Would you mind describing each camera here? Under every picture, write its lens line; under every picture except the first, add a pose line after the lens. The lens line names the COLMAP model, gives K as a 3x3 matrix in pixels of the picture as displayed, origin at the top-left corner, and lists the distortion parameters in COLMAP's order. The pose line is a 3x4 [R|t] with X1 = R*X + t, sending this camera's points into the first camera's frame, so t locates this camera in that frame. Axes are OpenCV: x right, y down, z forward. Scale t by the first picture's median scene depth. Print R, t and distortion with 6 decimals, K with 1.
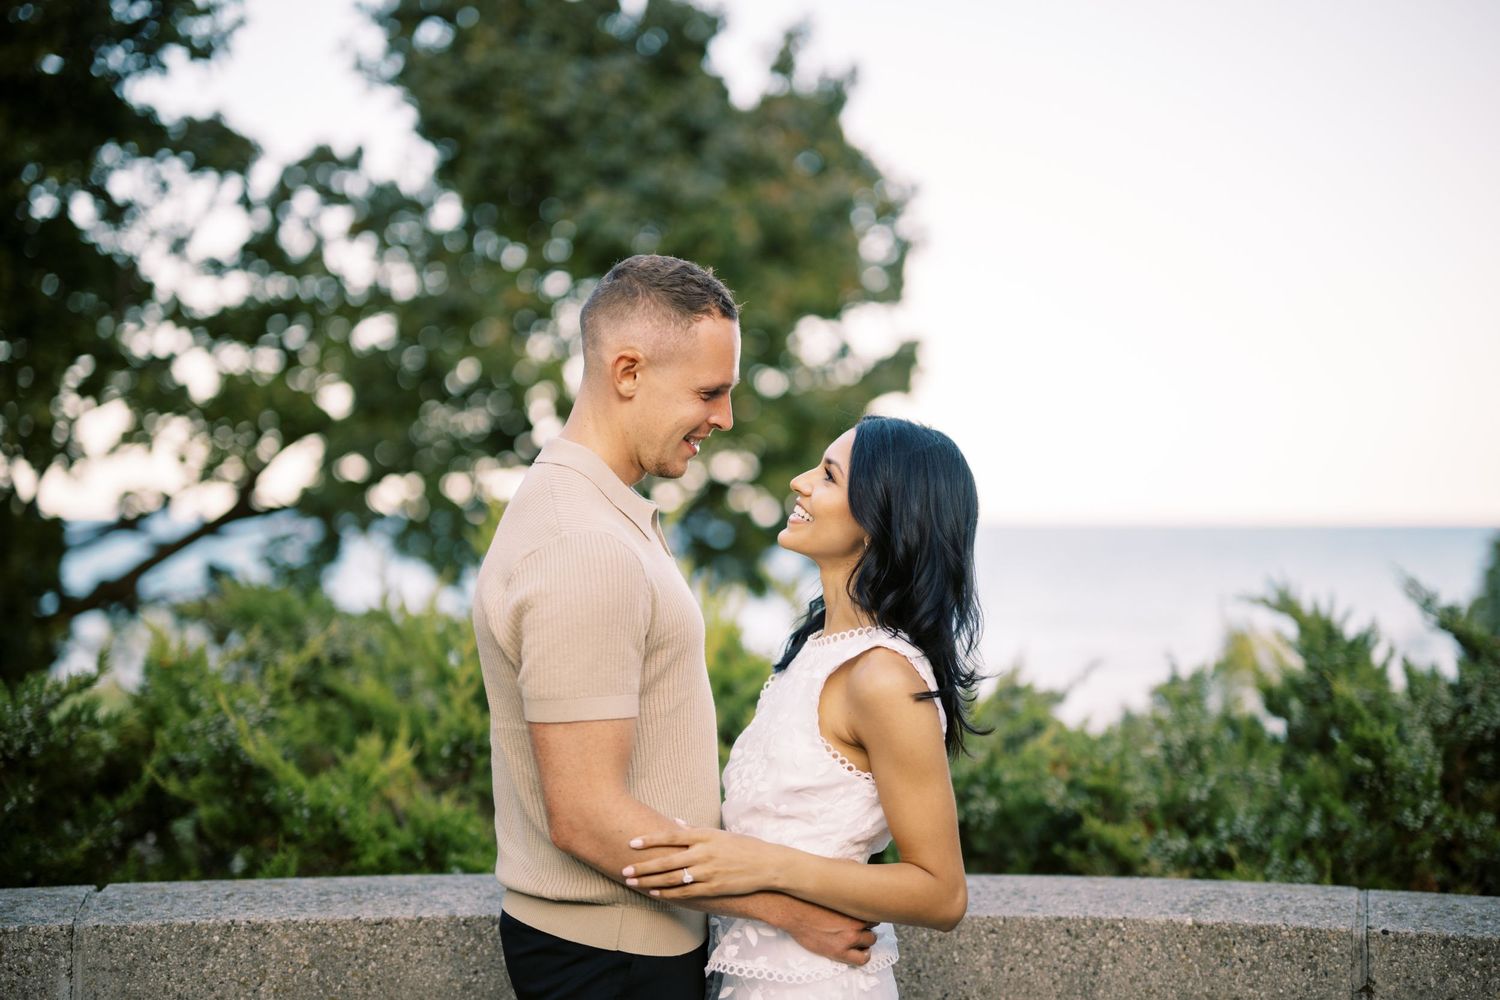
lens RADIAL K [[2169.4, 0, 781.2], [0, 2169.4, 500.9], [0, 0, 1]] dist [-0.042204, 0.297972]
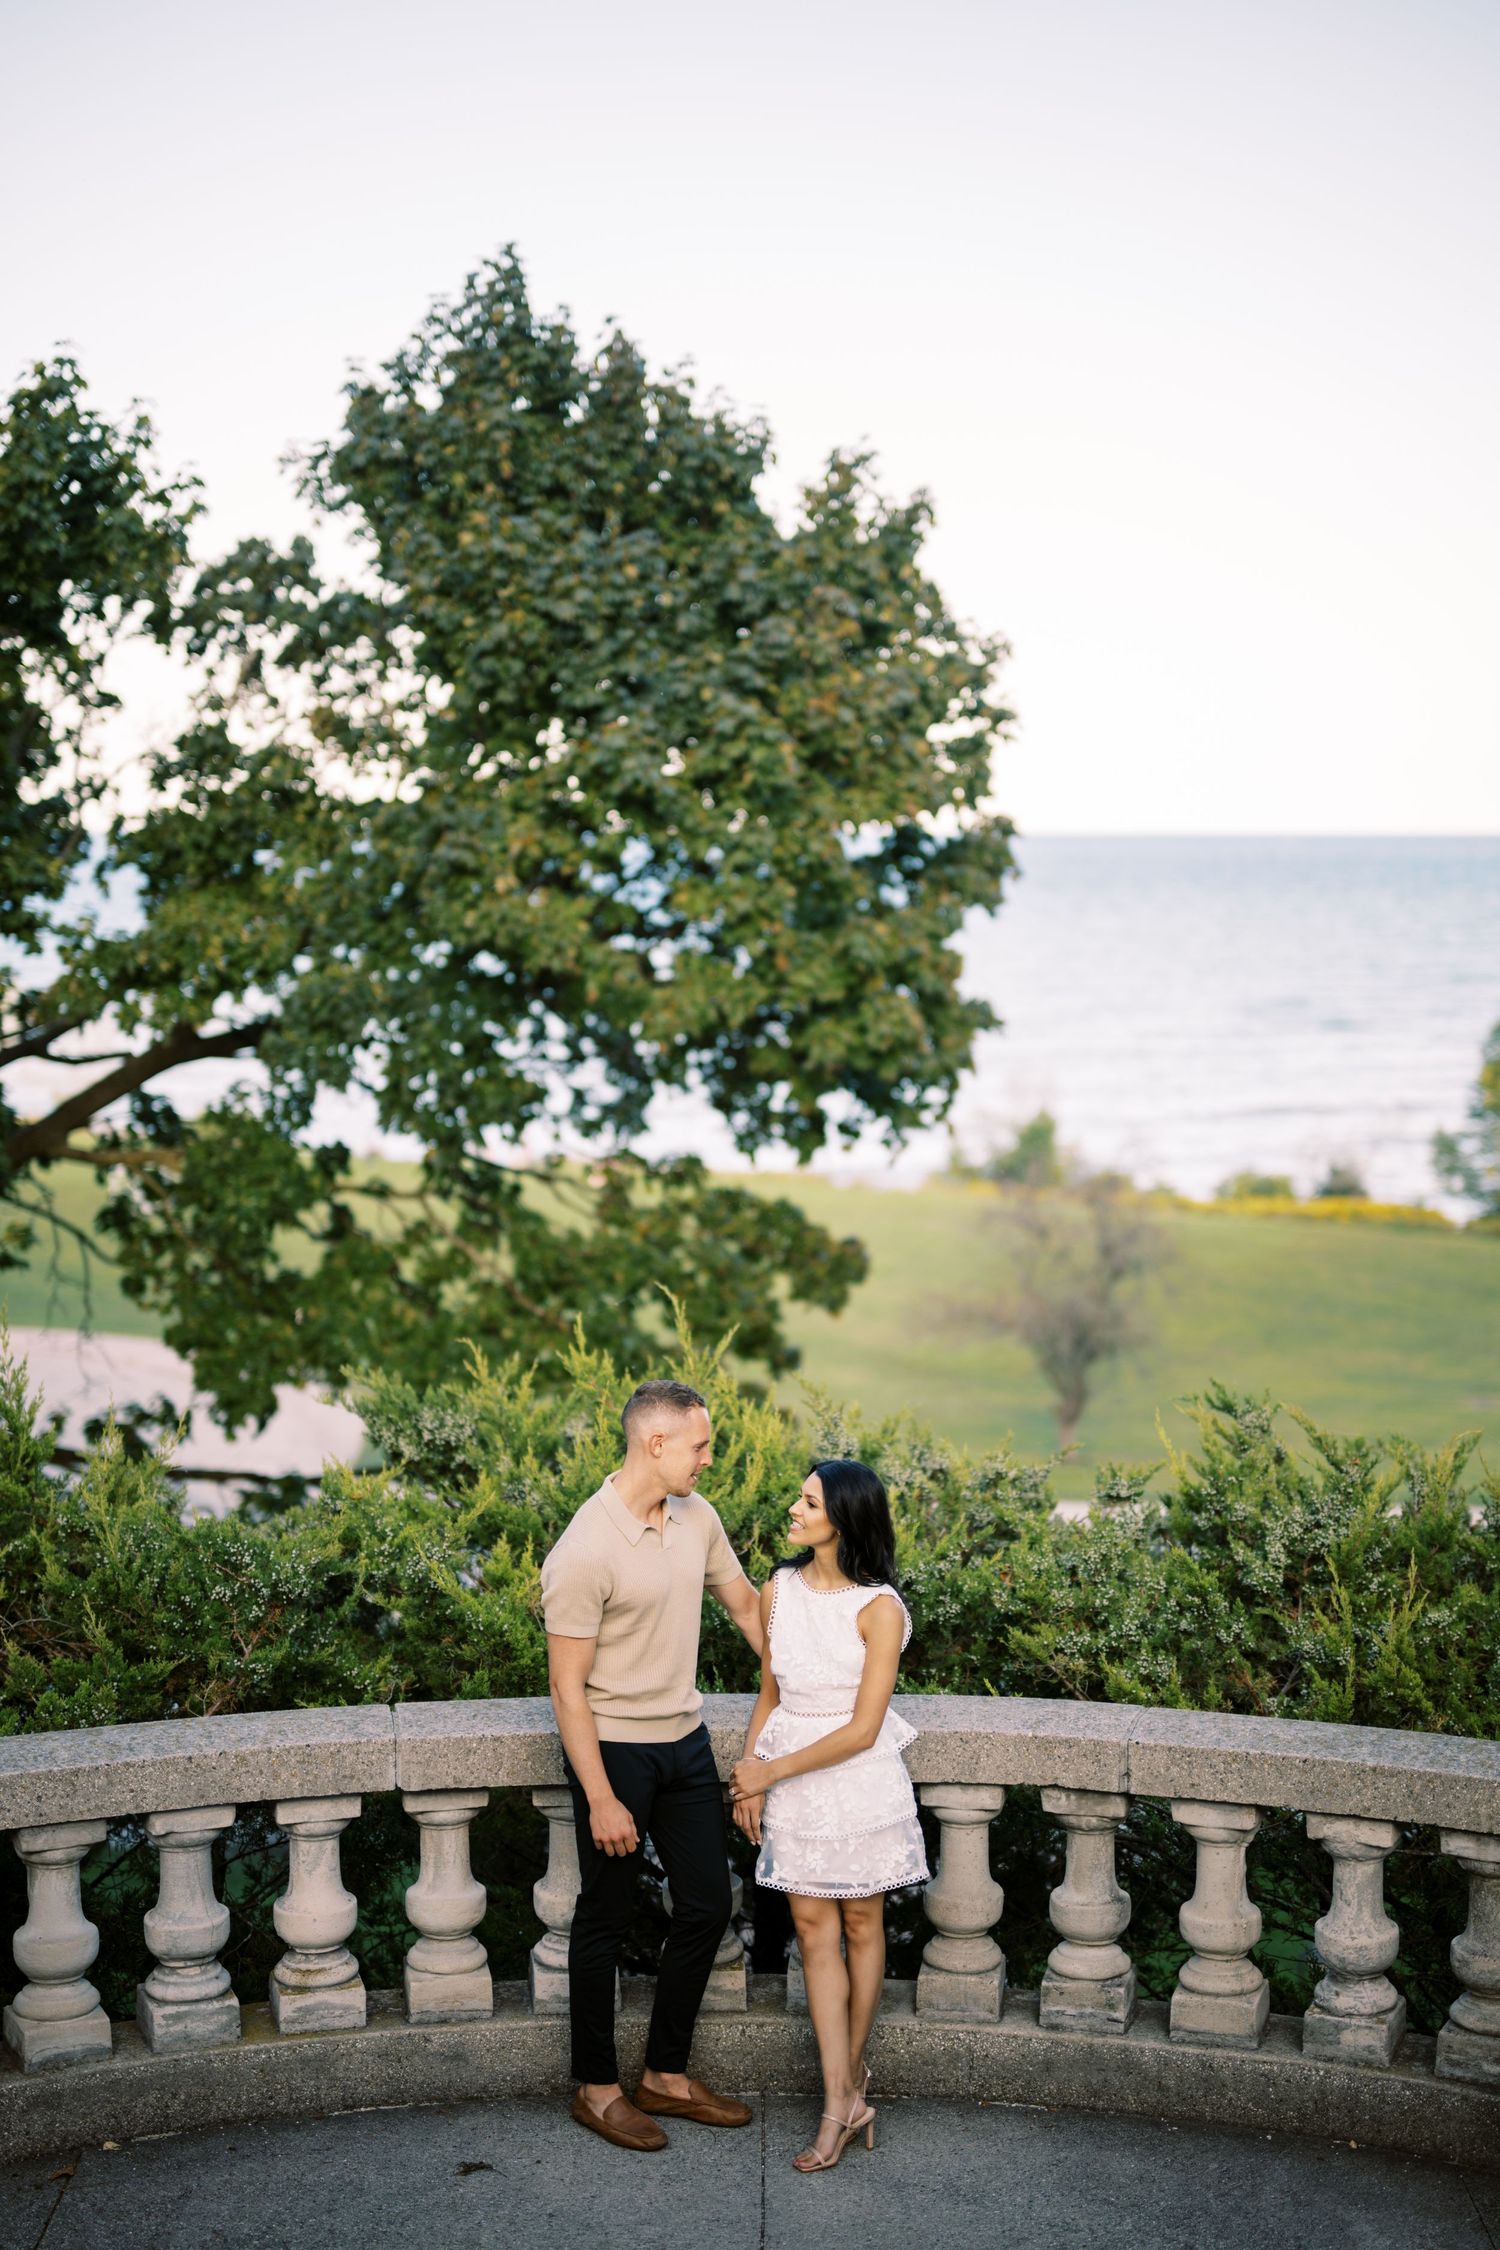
lens RADIAL K [[3254.1, 0, 755.0], [0, 3254.1, 1113.5], [0, 0, 1]] dist [-0.042204, 0.297972]
pose [[0.999458, -0.006115, -0.032346, 0.028669], [0.009089, 0.995661, 0.092608, -0.284221], [0.031639, -0.092852, 0.995177, -0.810692]]
